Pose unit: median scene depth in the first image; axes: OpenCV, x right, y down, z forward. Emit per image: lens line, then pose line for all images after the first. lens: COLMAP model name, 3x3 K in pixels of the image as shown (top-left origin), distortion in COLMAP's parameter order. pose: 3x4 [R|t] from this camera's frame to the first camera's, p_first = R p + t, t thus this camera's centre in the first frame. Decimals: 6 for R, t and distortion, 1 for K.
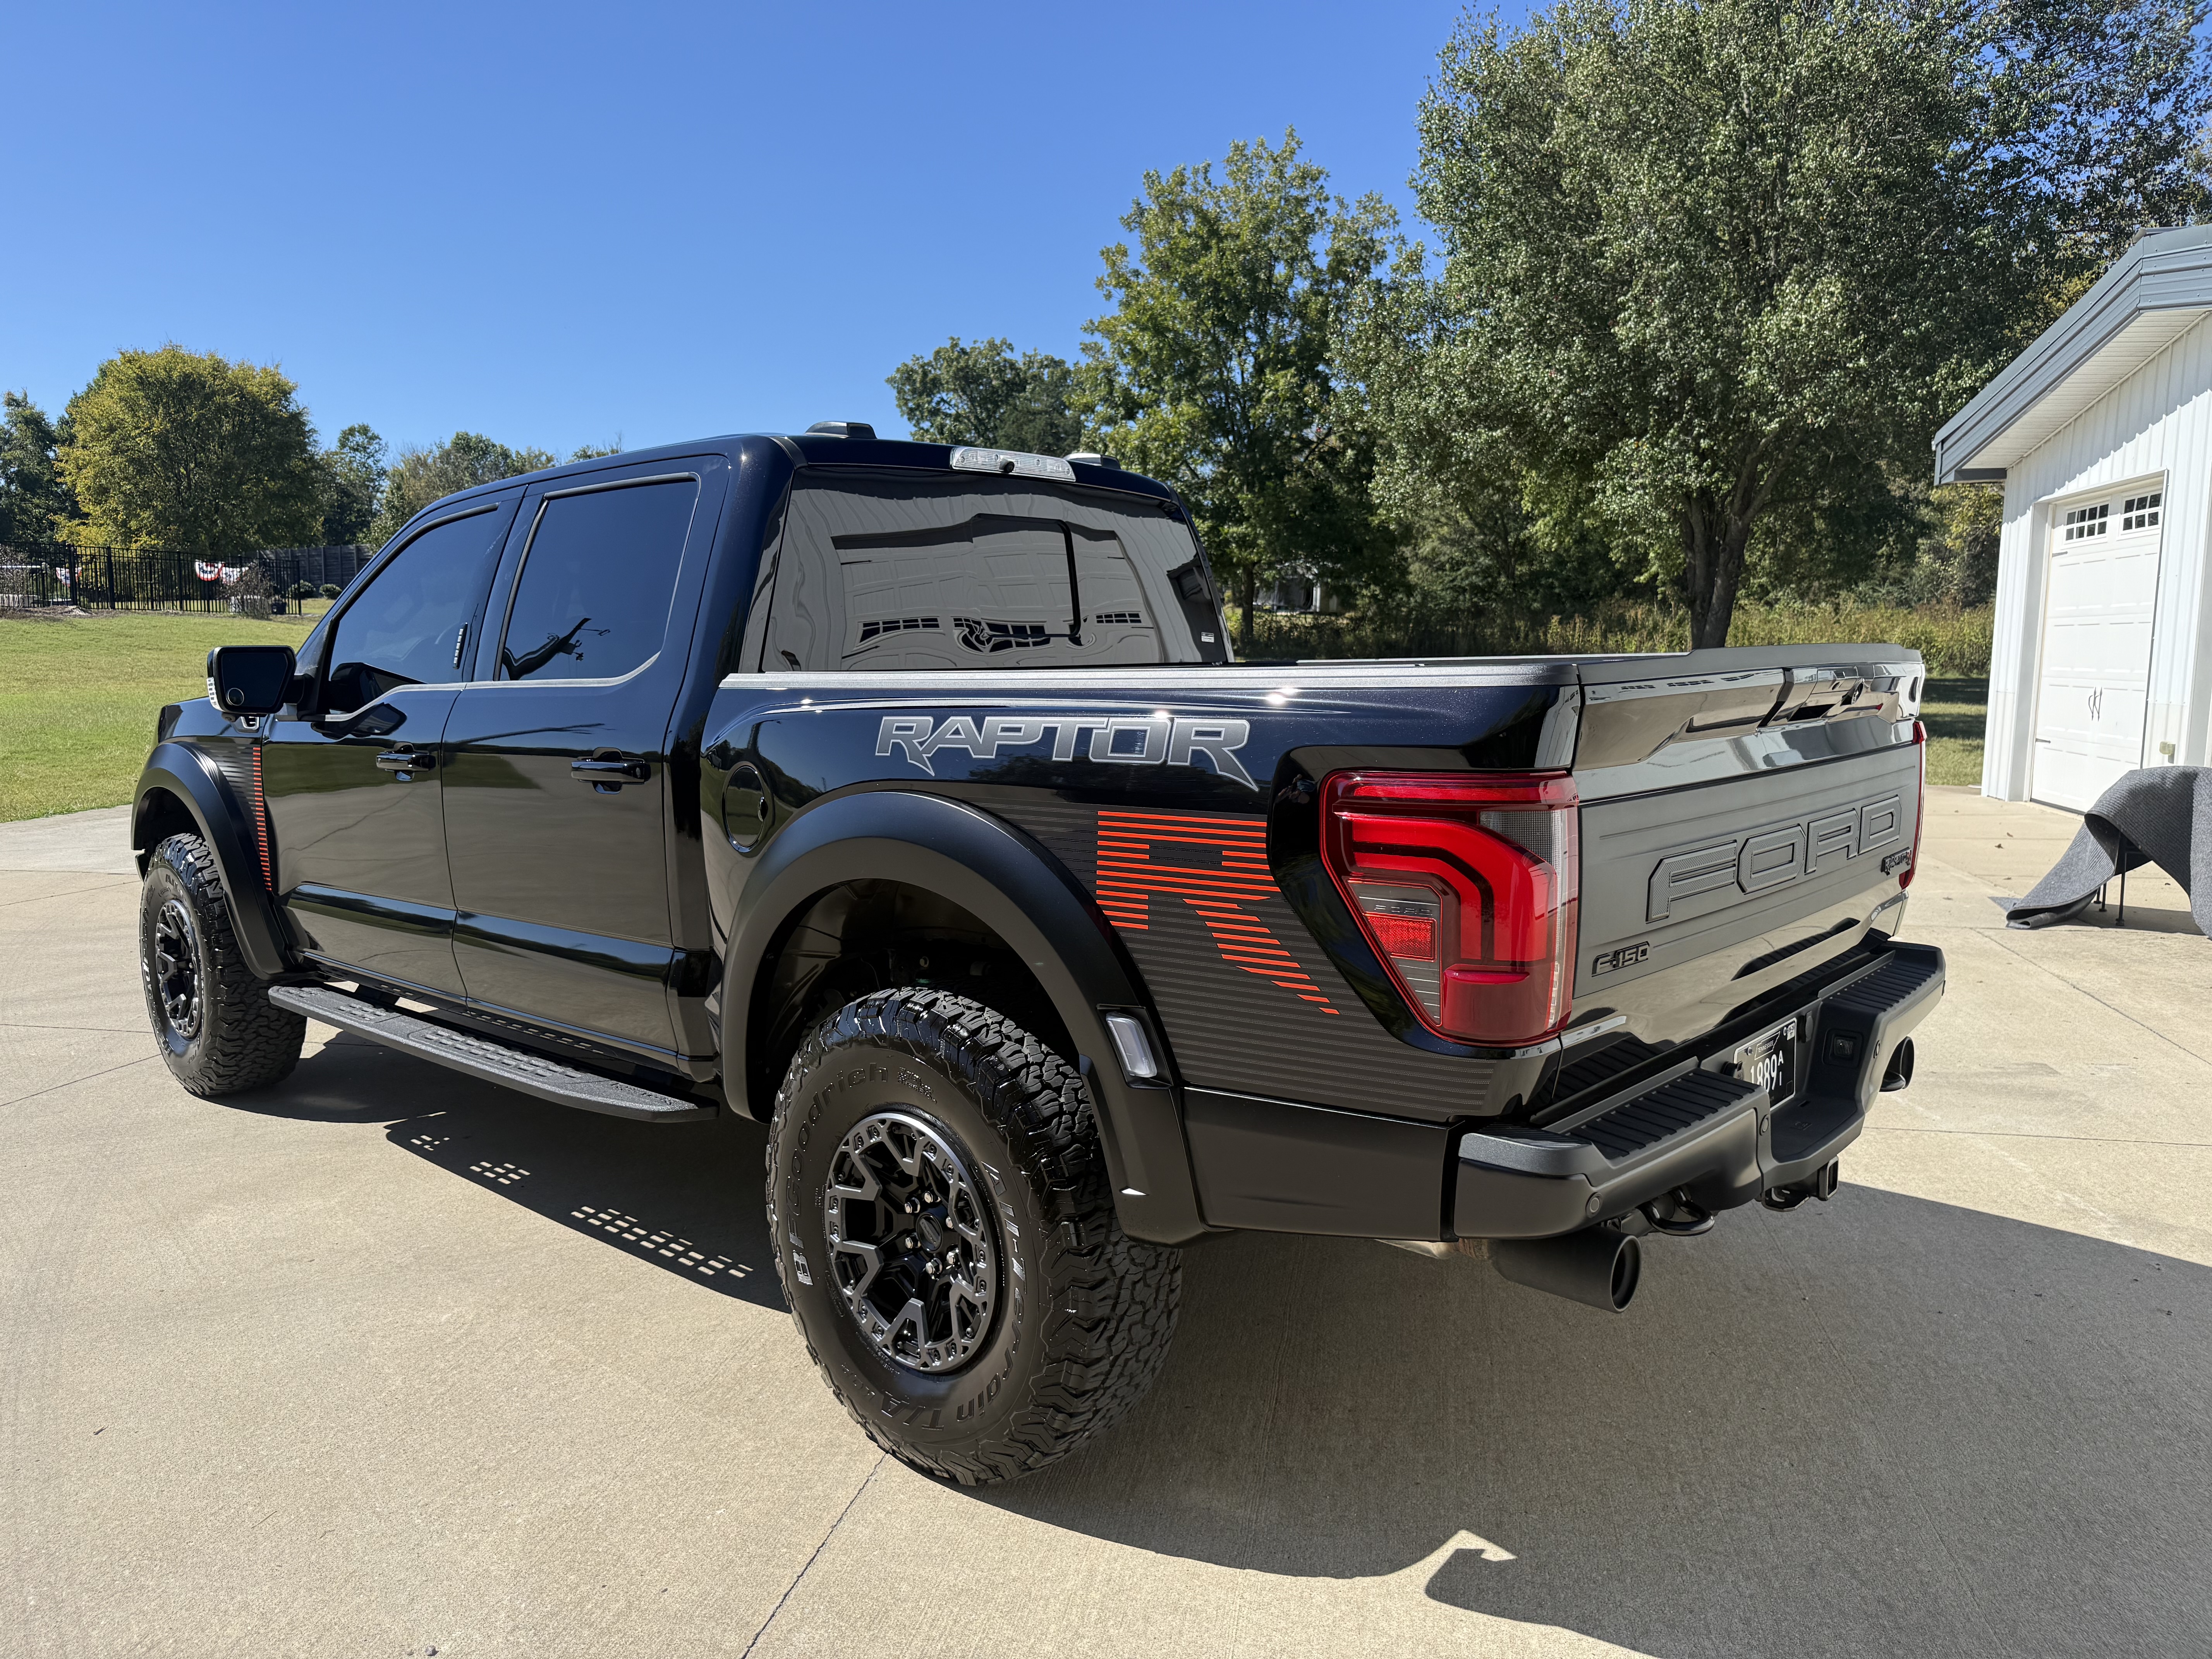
lens RADIAL K [[1596.0, 0, 1105.6], [0, 1596.0, 829.9], [0, 0, 1]] dist [0.021691, -0.022913]
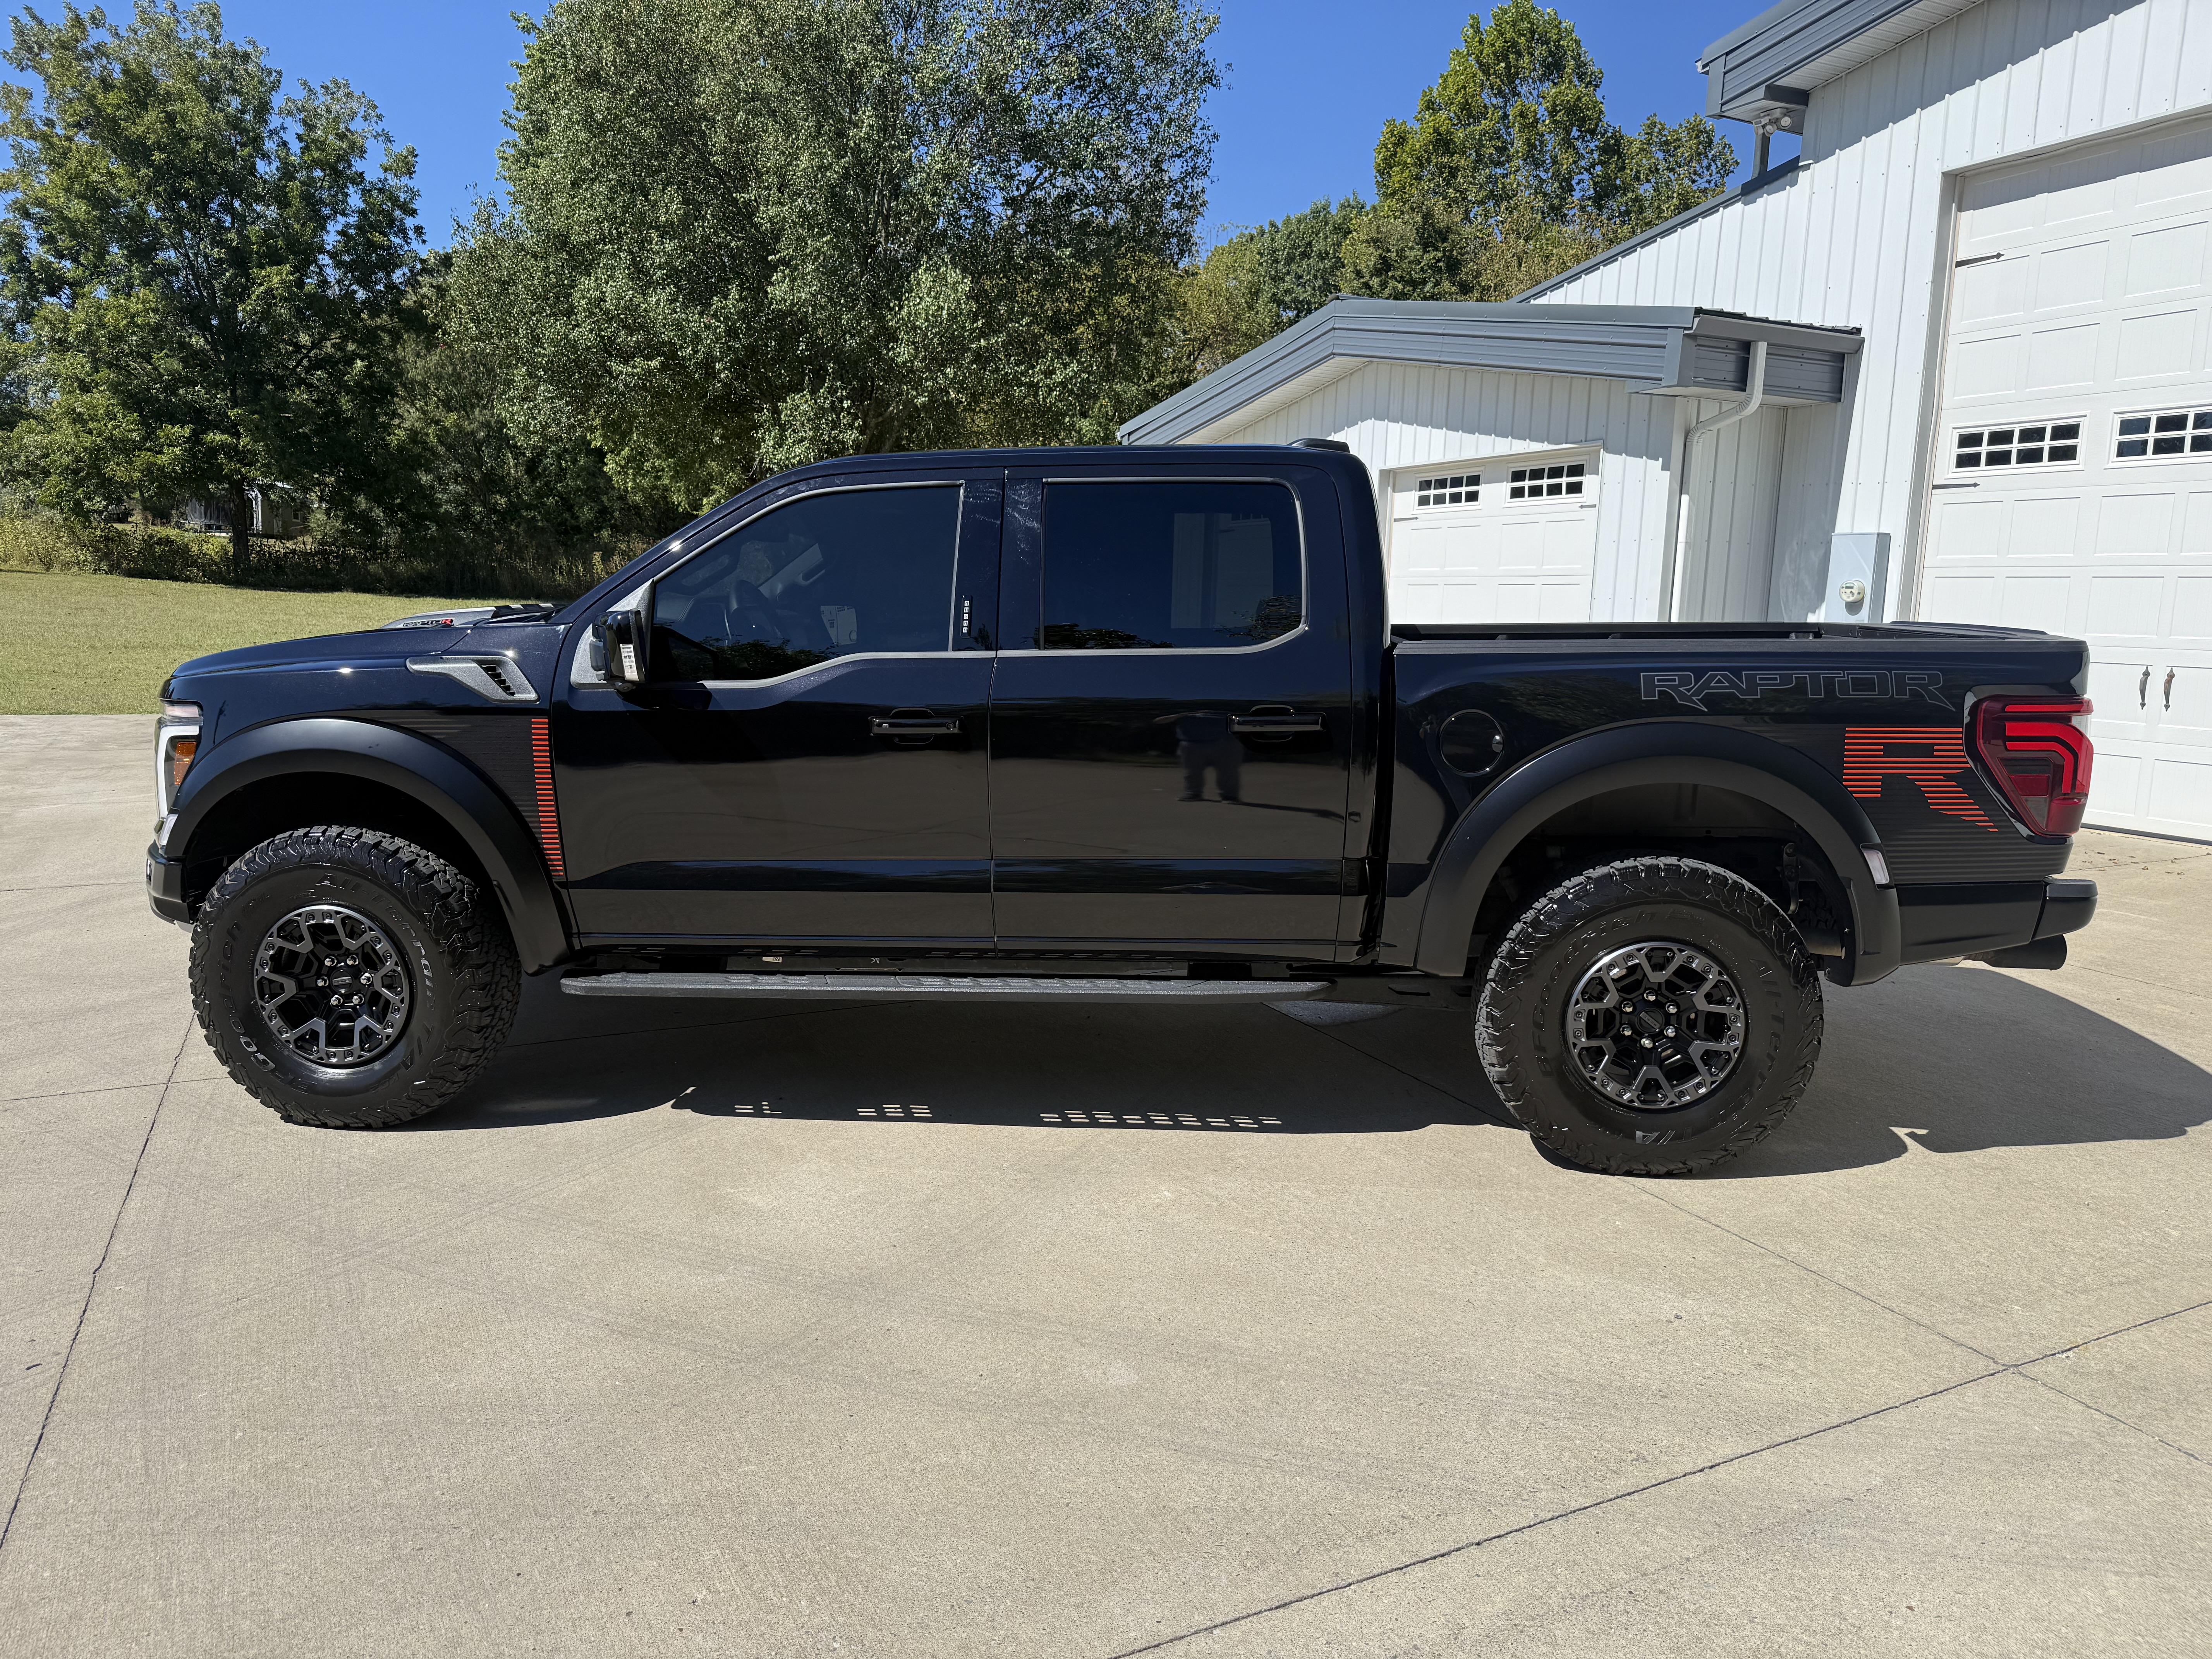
lens RADIAL K [[1596.0, 0, 1095.5], [0, 1596.0, 834.5], [0, 0, 1]] dist [0.021691, -0.022913]
pose [[0.789321, -0.083472, 0.608280, -0.188759], [0.056283, 0.996381, 0.063695, -0.005907], [-0.611396, -0.016040, 0.791162, 0.018475]]
